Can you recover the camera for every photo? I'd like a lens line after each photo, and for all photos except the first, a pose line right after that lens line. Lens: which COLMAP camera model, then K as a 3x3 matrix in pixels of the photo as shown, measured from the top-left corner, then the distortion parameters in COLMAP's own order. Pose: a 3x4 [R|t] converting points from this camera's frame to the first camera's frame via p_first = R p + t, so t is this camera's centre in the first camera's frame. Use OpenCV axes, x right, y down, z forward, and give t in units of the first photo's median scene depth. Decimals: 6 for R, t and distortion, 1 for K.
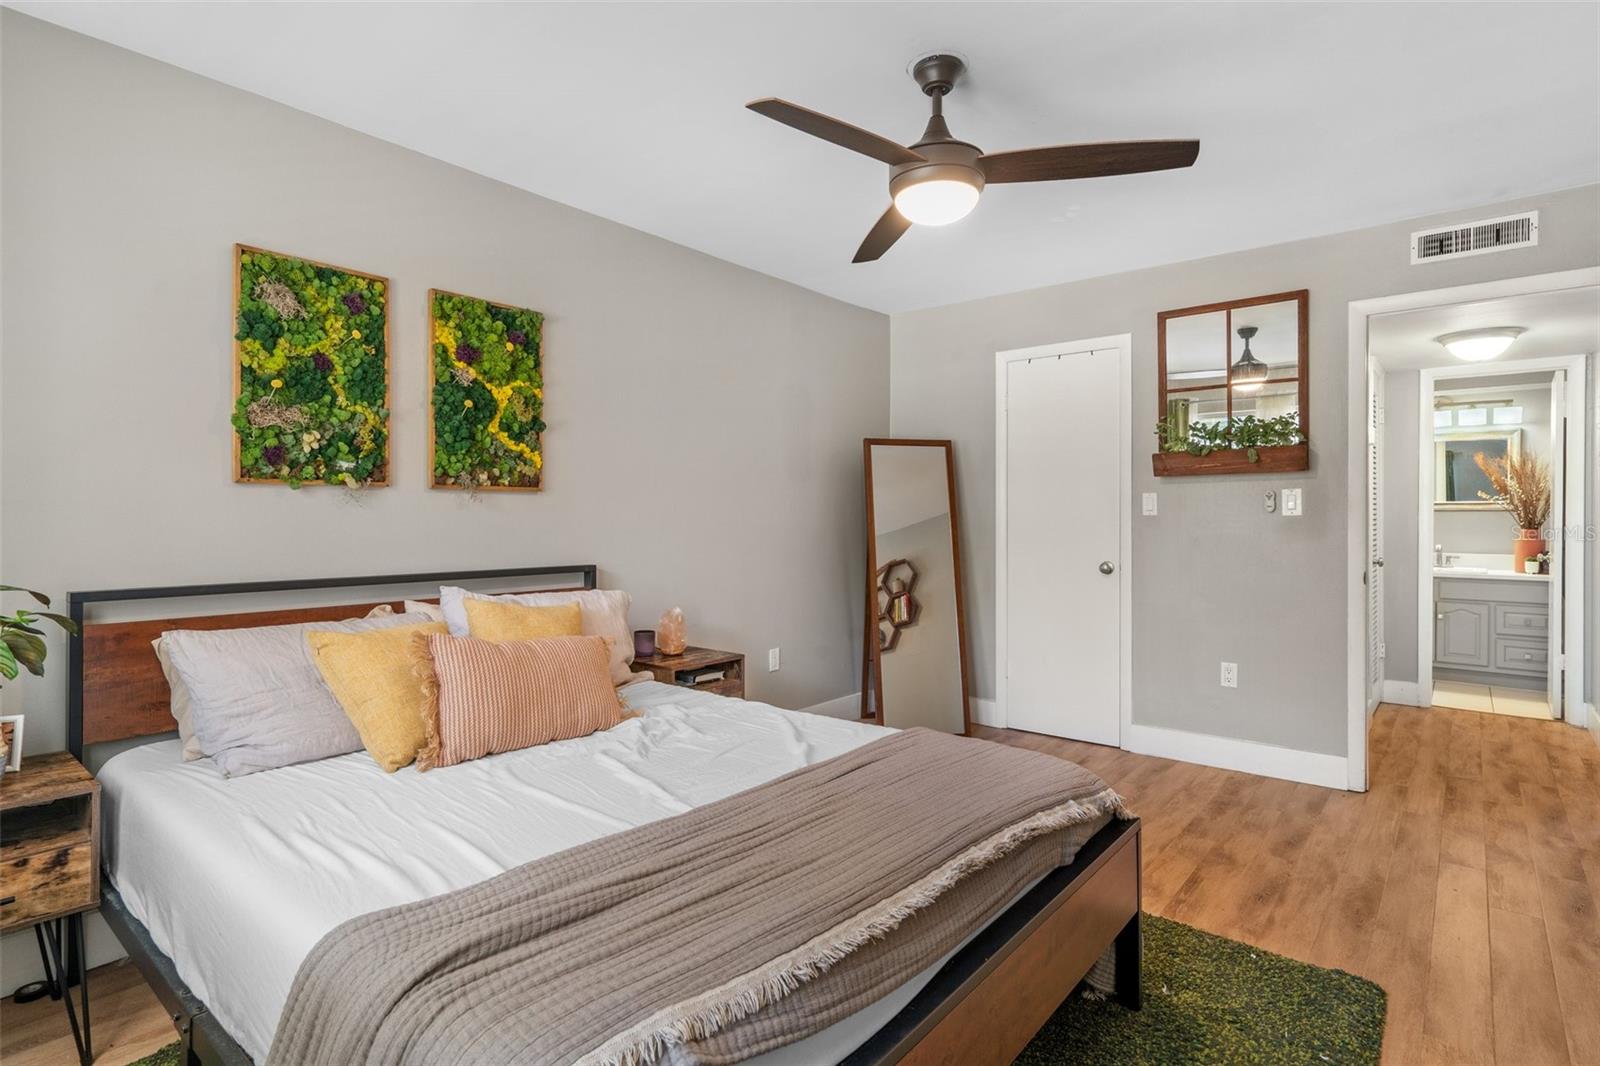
lens RADIAL K [[807.8, 0, 800.0], [0, 807.8, 533.0], [0, 0, 1]] dist [0.003446, 0.000572]
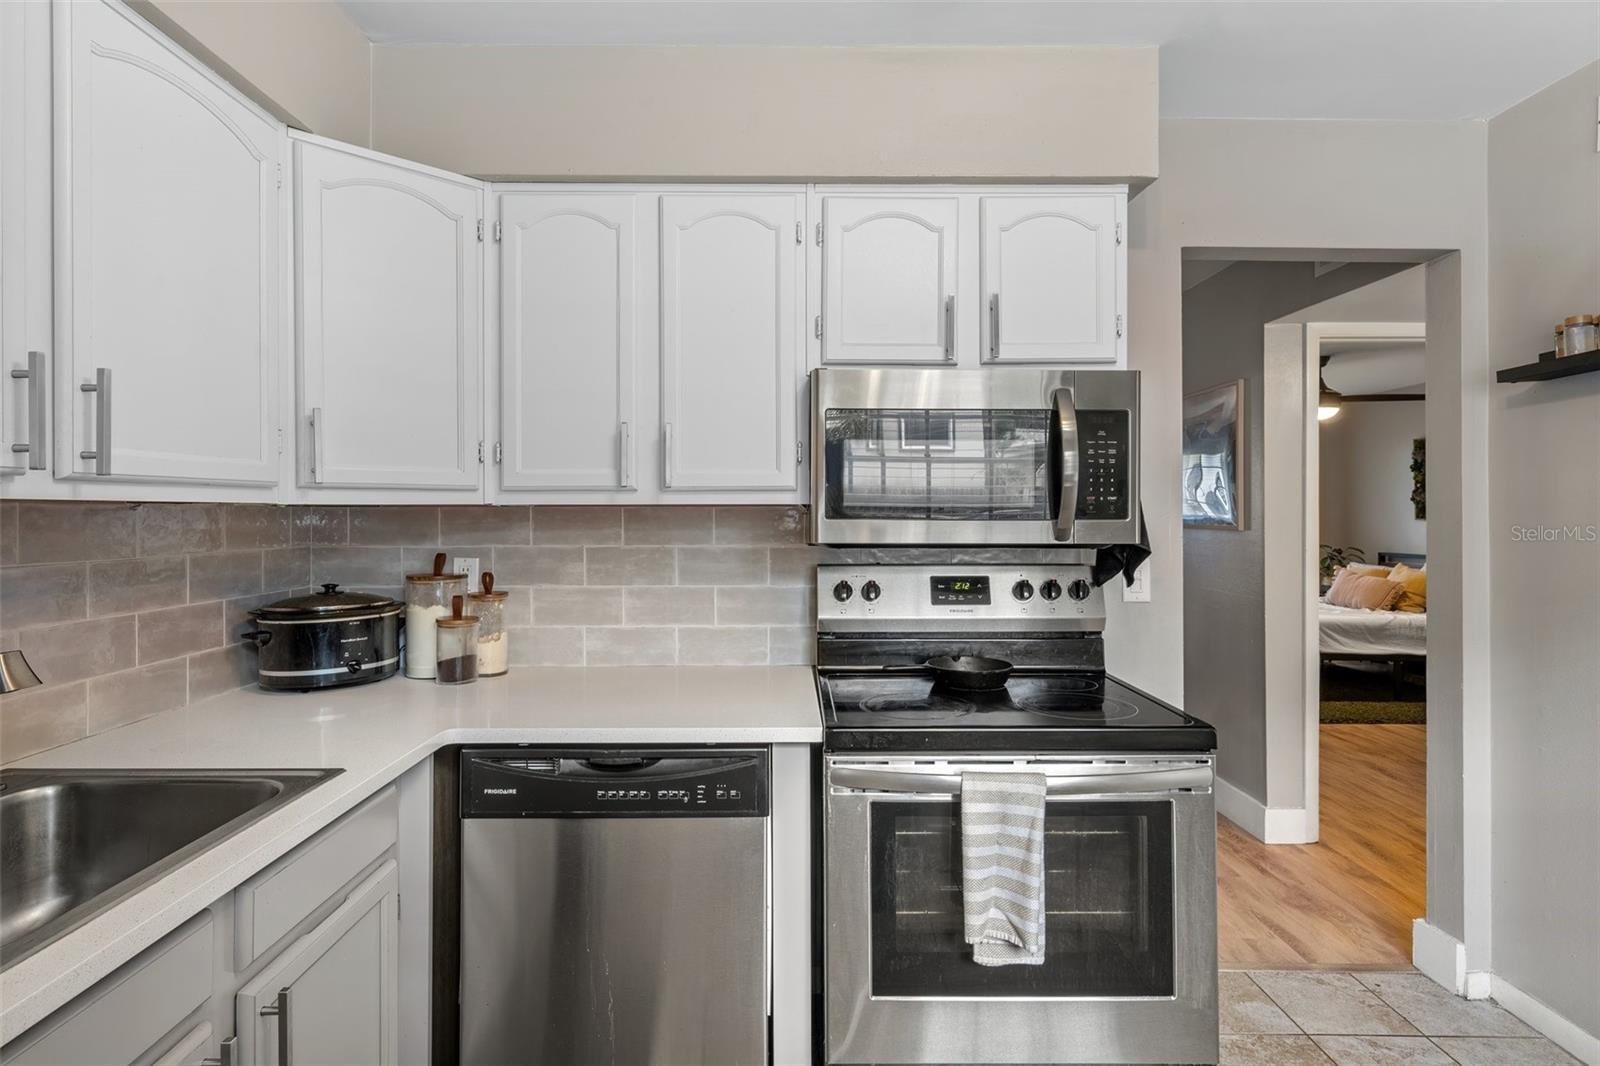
lens RADIAL K [[814.5, 0, 793.9], [0, 814.5, 512.0], [0, 0, 1]] dist [0.000888, 0.001387]
pose [[-0.763447, -0.006532, -0.645837, 2.966326], [-0.016080, 0.999831, 0.008896, -0.082974], [0.645670, 0.017177, -0.763423, 1.824445]]
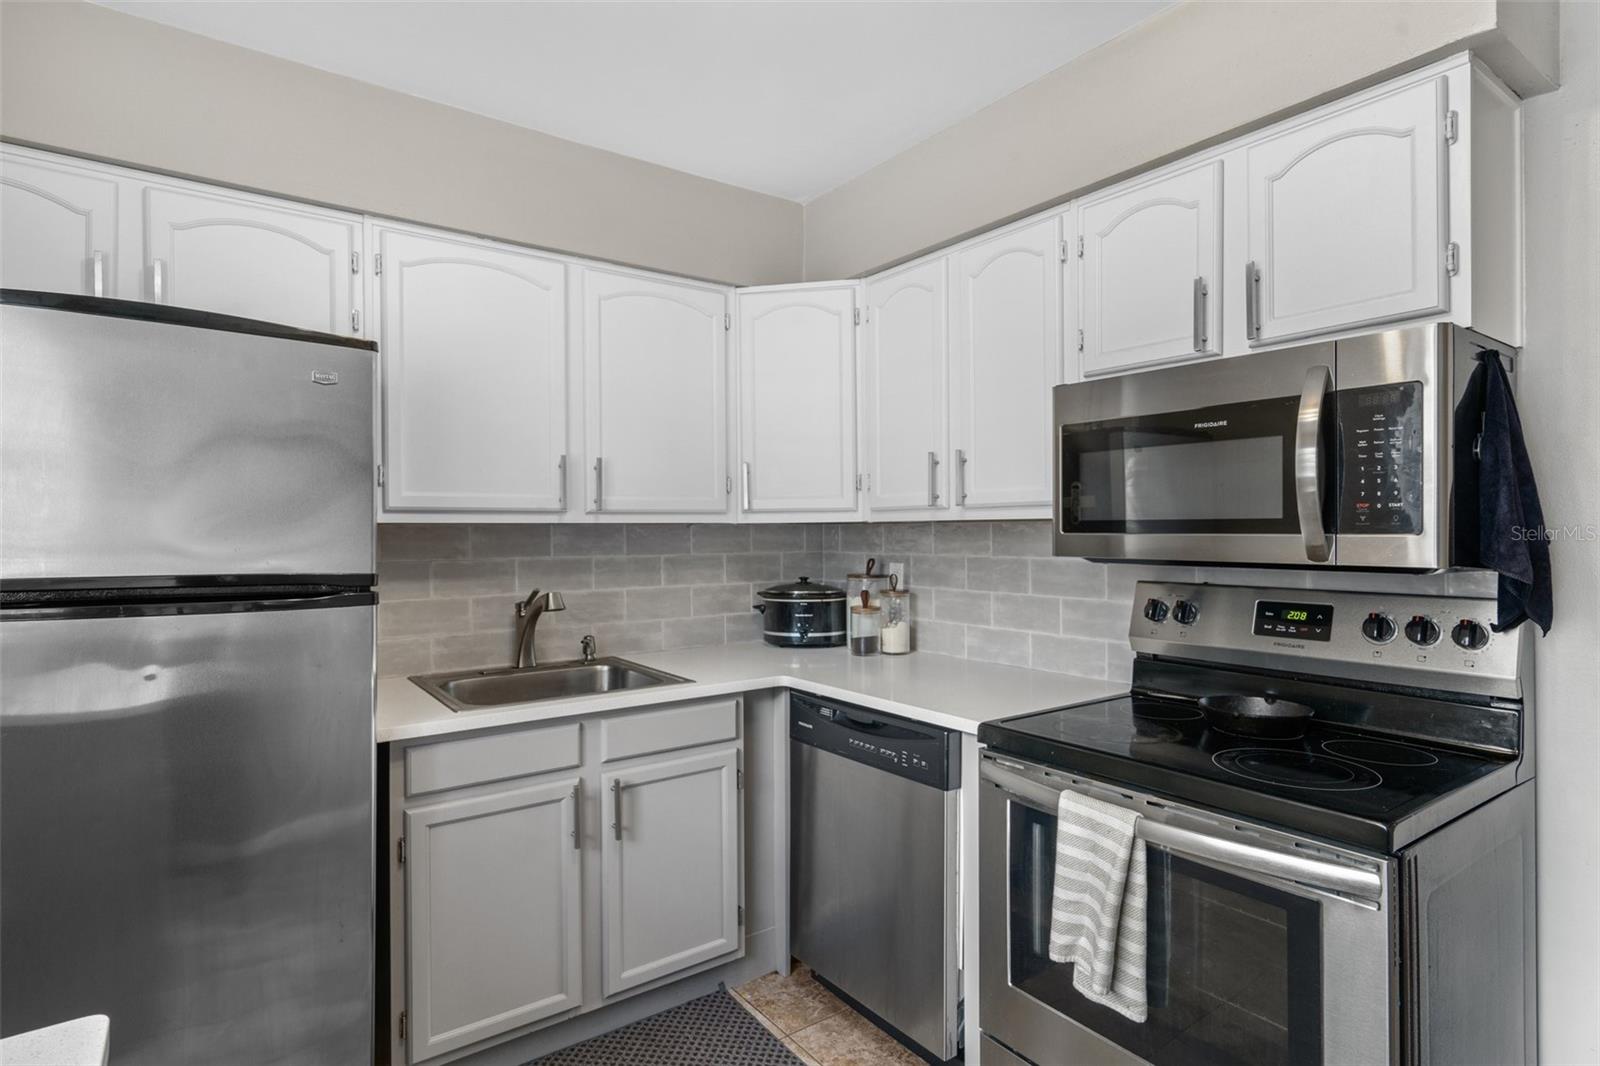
lens RADIAL K [[827.8, 0, 787.3], [0, 827.8, 528.8], [0, 0, 1]] dist [0.000625, 0.000424]
pose [[-0.968425, -0.001237, 0.249304, 2.468021], [0.003409, 0.999828, 0.018203, -0.089745], [-0.249284, 0.018479, -0.968254, 2.112108]]
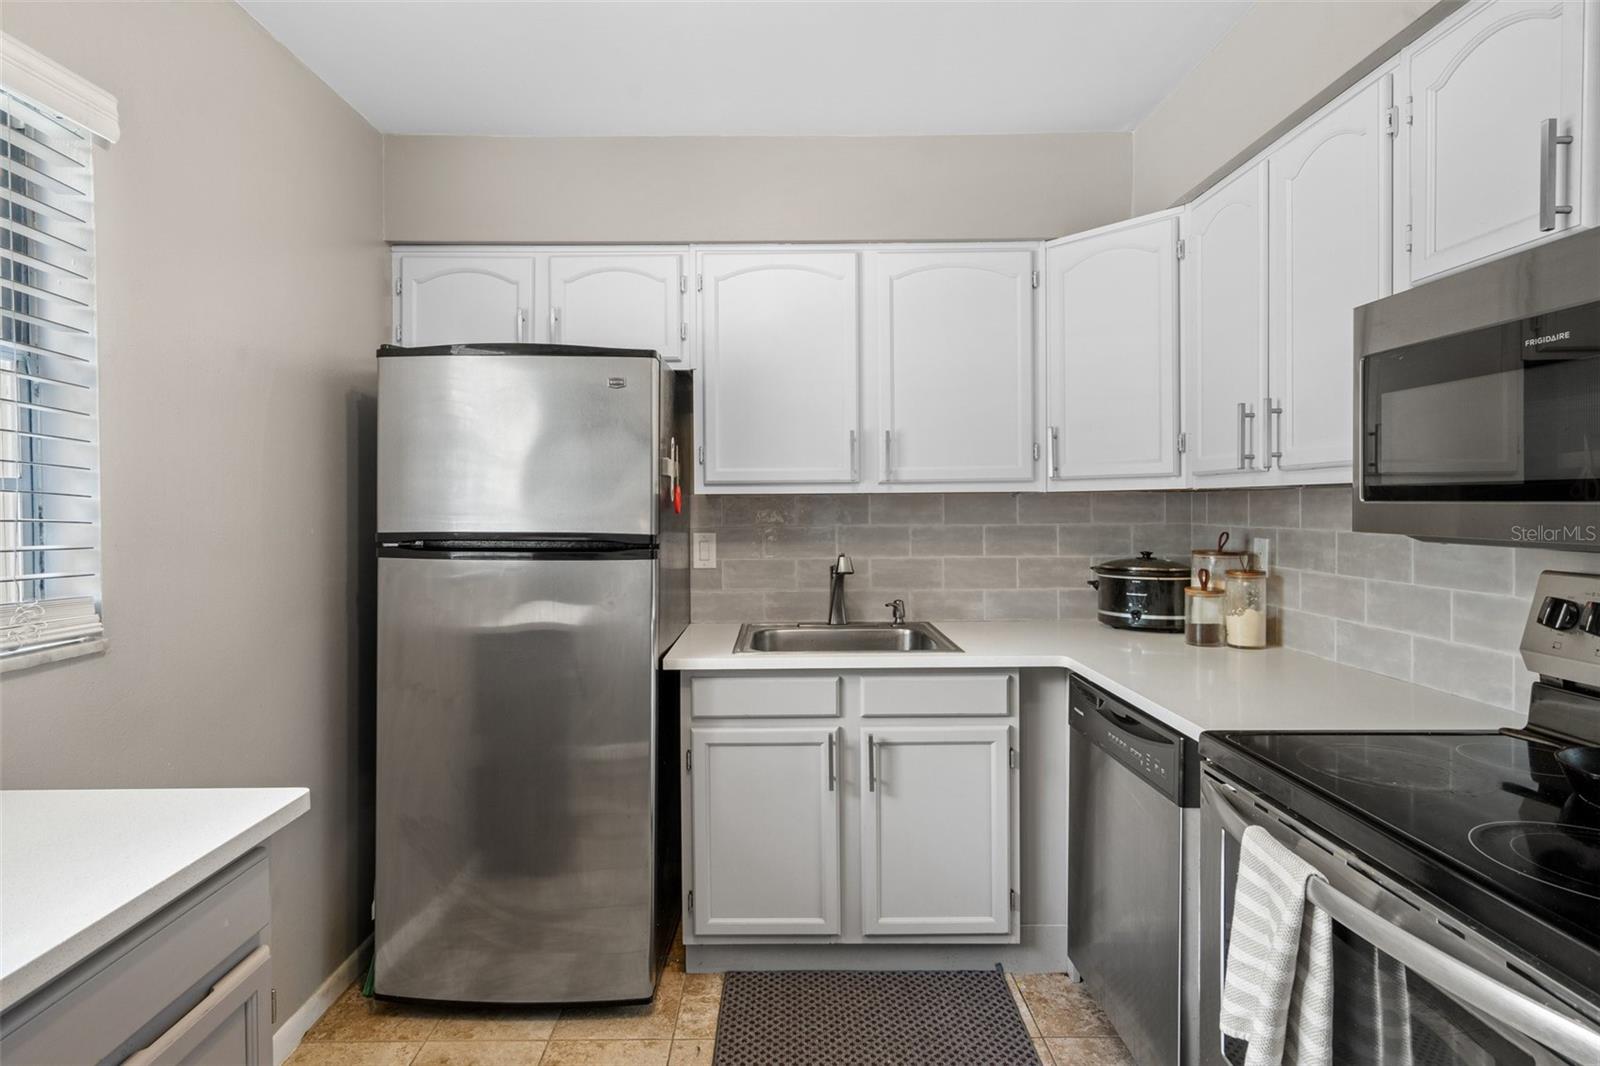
lens RADIAL K [[832.4, 0, 774.1], [0, 832.4, 509.0], [0, 0, 1]] dist [0.001929, 0.001060]
pose [[-0.638442, -0.007062, 0.769638, 2.198234], [0.017744, 0.999557, 0.023891, -0.086449], [-0.769466, 0.028909, -0.638033, 1.980526]]
